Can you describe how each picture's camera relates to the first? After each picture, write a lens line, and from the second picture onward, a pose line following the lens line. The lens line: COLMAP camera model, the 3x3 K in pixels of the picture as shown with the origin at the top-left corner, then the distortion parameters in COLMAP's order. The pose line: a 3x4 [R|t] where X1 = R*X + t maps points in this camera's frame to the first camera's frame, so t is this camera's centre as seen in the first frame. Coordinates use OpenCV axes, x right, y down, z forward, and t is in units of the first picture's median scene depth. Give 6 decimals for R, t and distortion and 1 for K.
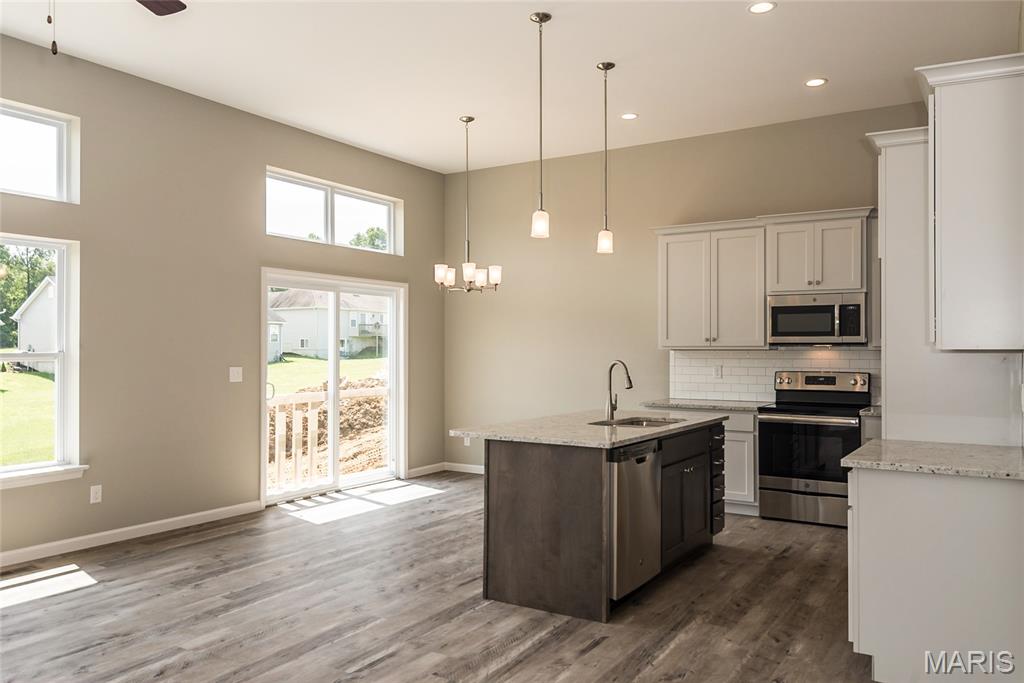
lens RADIAL K [[759.9, 0, 513.1], [0, 759.9, 342.6], [0, 0, 1]] dist [0.026831, 0.003408]
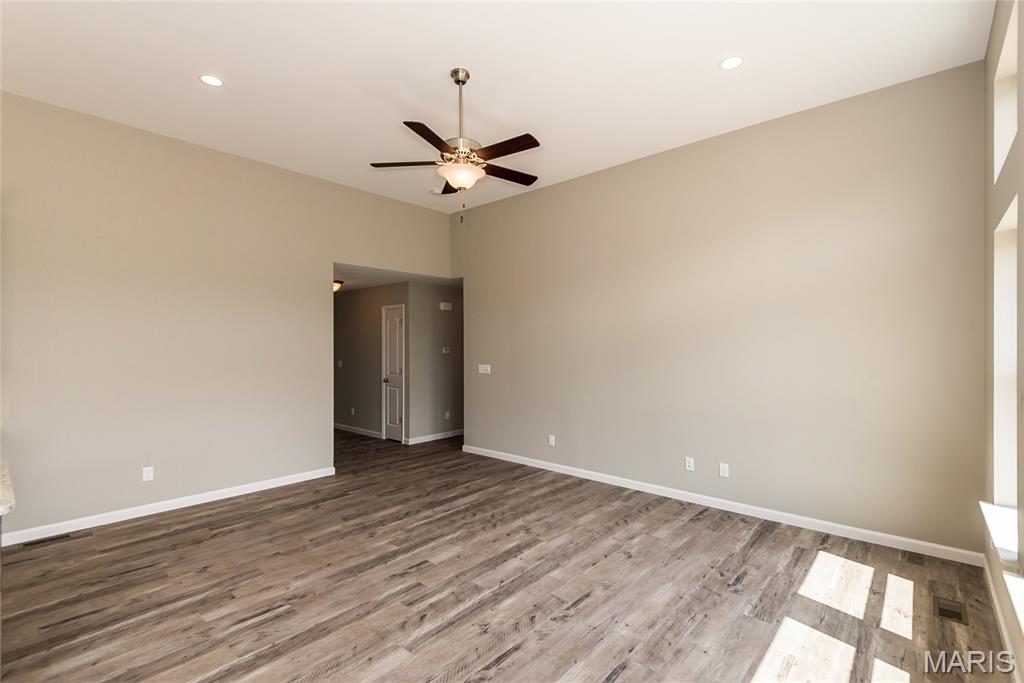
lens RADIAL K [[481.8, 0, 514.7], [0, 481.8, 343.2], [0, 0, 1]] dist [0.015728, -0.002819]
pose [[-0.985671, 0.002963, 0.168652, -0.457280], [0.000446, 0.999888, -0.014961, -0.008001], [-0.168677, -0.014672, -0.985562, 1.085477]]
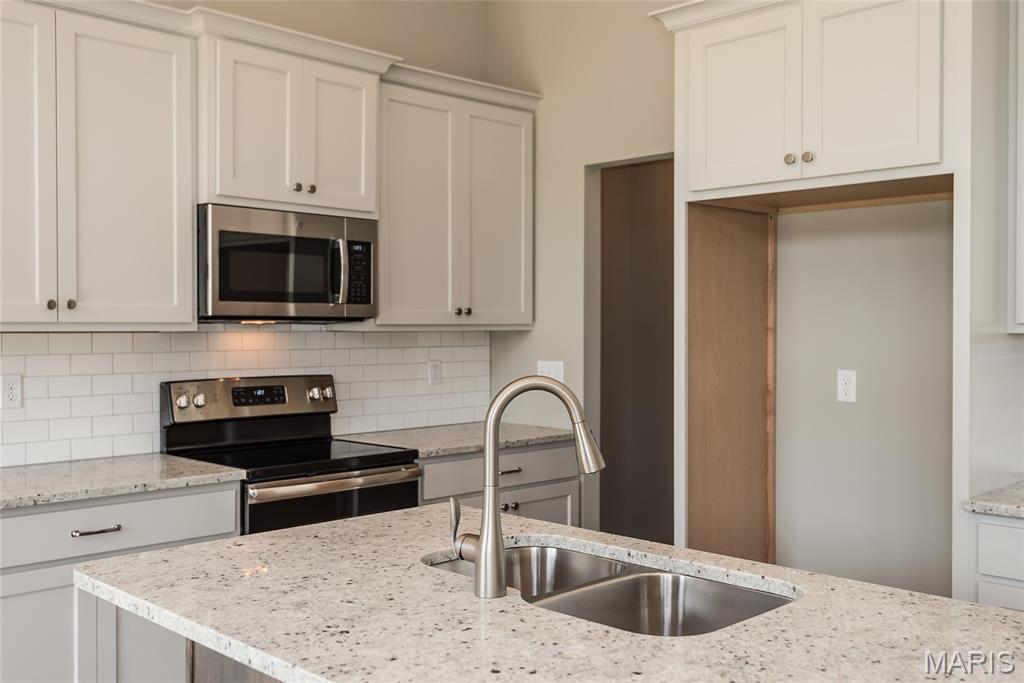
lens RADIAL K [[1001.8, 0, 508.8], [0, 1001.8, 341.8], [0, 0, 1]] dist [0.008578, 0.000000]
pose [[0.224927, -0.016270, 0.974240, -0.210593], [-0.010473, 0.999762, 0.019114, 0.003121], [-0.974319, -0.014503, 0.224703, 0.875099]]
